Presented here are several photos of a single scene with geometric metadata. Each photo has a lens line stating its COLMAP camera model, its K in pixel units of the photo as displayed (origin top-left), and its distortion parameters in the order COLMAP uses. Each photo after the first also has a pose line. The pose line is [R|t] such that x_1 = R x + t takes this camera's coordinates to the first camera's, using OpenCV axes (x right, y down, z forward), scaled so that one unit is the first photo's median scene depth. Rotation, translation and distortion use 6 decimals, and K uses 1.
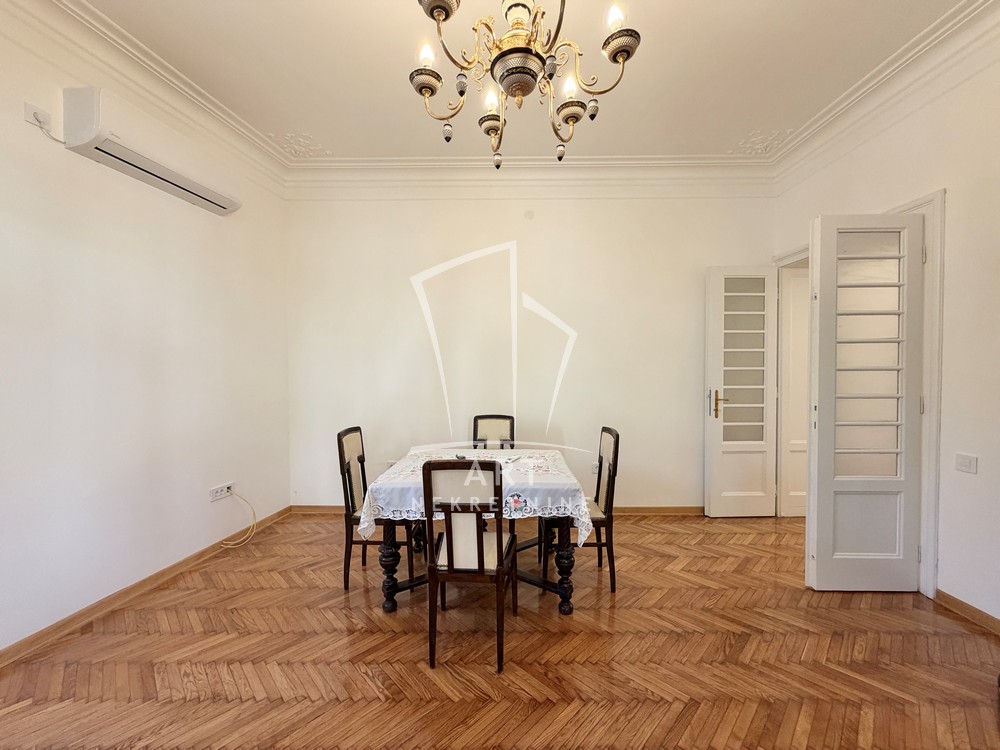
lens RADIAL K [[398.7, 0, 500.0], [0, 398.7, 375.0], [0, 0, 1]] dist [0.000786, 0.000102]
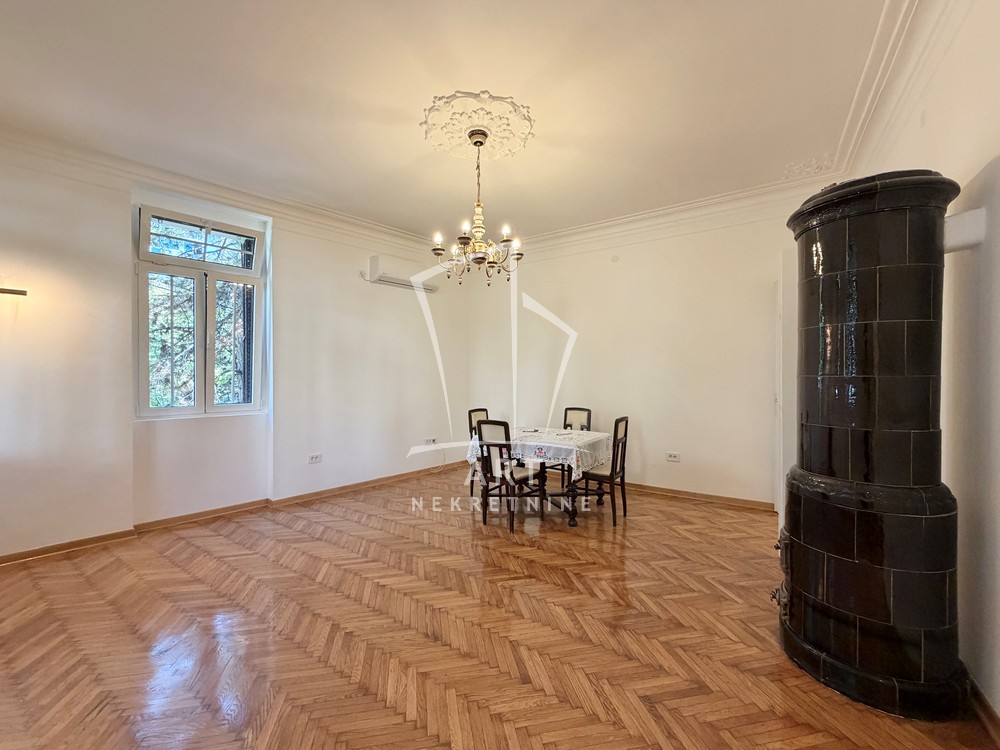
lens RADIAL K [[398.7, 0, 500.0], [0, 398.7, 375.0], [0, 0, 1]] dist [0.000786, 0.000102]
pose [[0.840818, 0.000883, -0.541317, 0.655538], [-0.008194, 0.999905, -0.011097, 0.001788], [0.541255, 0.013766, 0.840746, -0.438274]]
